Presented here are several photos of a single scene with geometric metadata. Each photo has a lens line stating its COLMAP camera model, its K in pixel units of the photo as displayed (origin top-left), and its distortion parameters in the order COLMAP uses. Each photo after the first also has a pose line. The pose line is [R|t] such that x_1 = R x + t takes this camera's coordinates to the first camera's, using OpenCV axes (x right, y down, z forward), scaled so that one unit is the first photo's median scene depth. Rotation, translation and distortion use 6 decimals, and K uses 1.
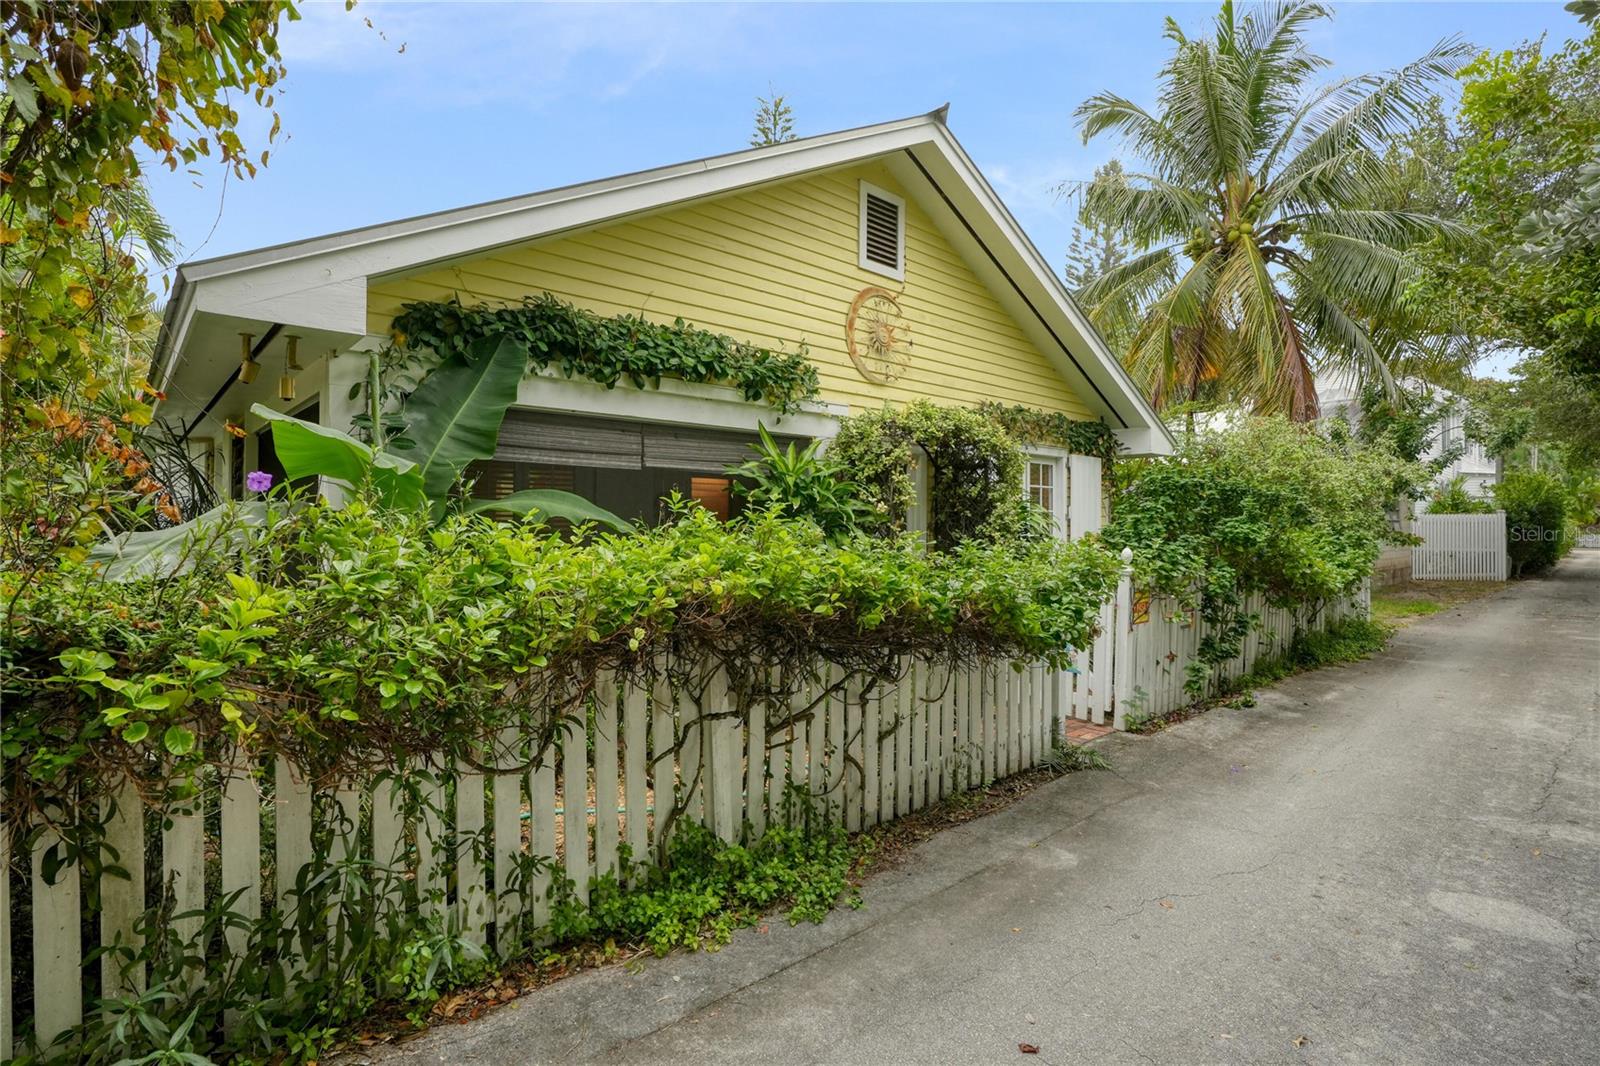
lens RADIAL K [[746.7, 0, 783.1], [0, 746.7, 526.9], [0, 0, 1]] dist [-0.003890, 0.000803]
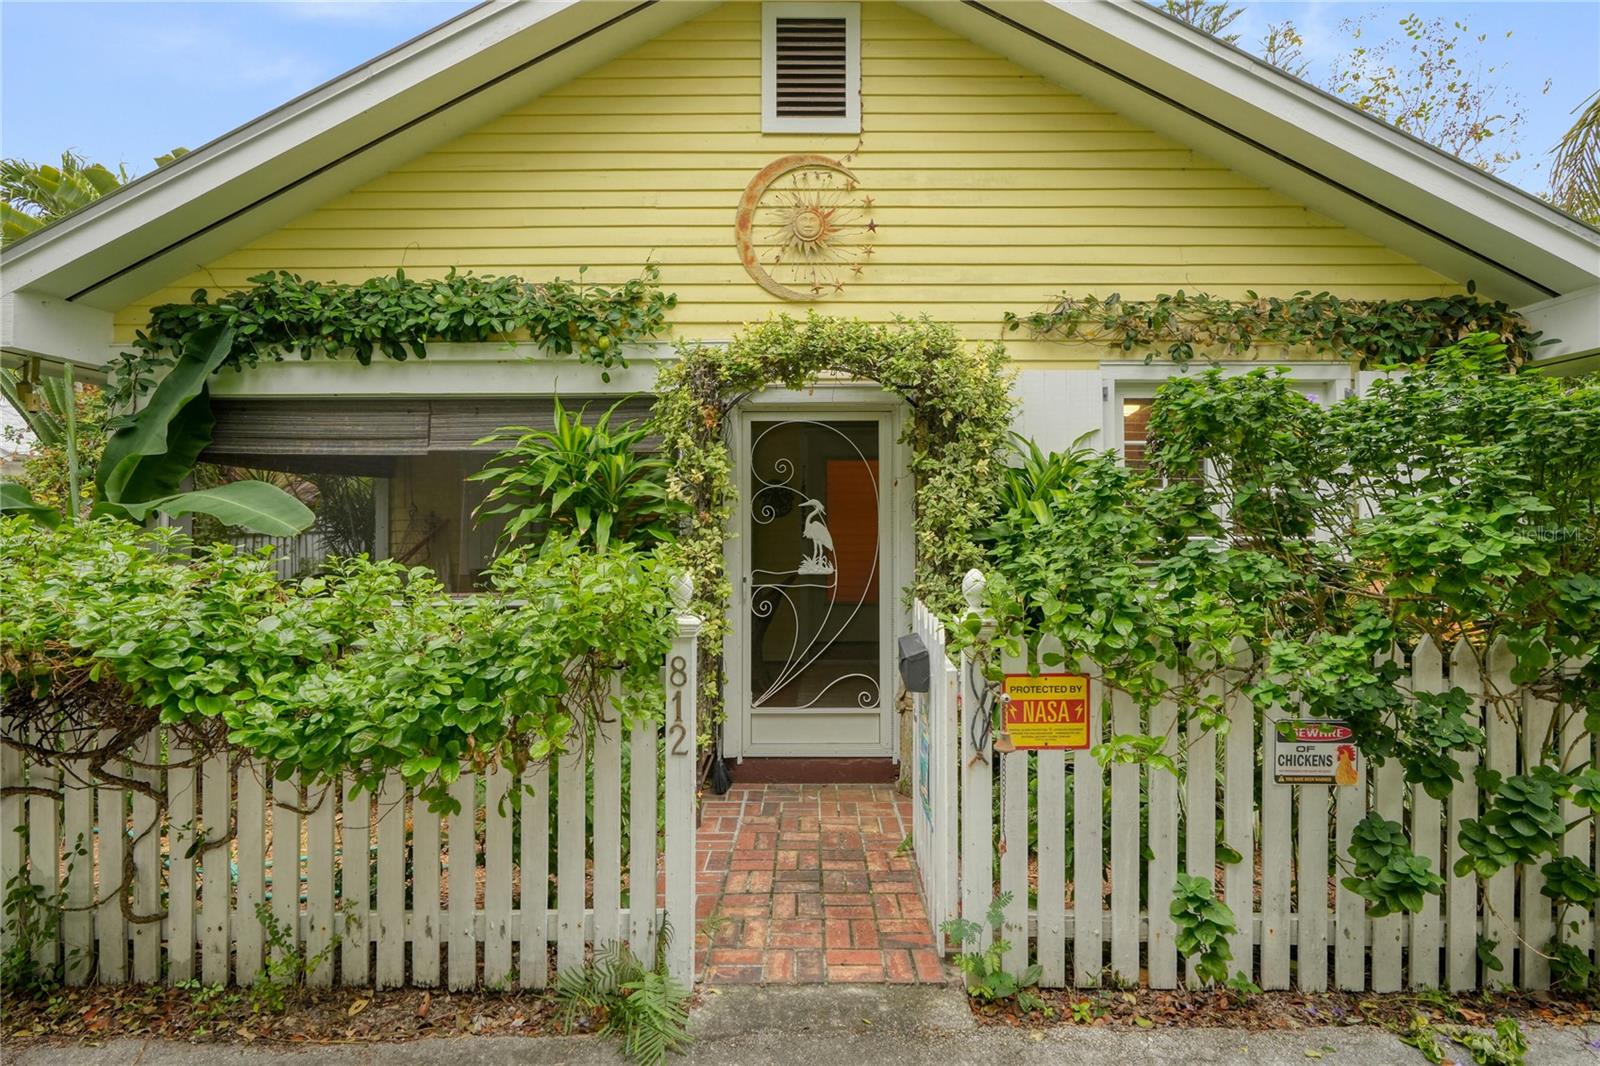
lens RADIAL K [[746.7, 0, 783.1], [0, 746.7, 526.9], [0, 0, 1]] dist [-0.003890, 0.000803]
pose [[0.757811, -0.009048, -0.652411, 0.567769], [0.000693, 0.999914, -0.013063, 0.013944], [0.652474, 0.009447, 0.757752, 0.527573]]
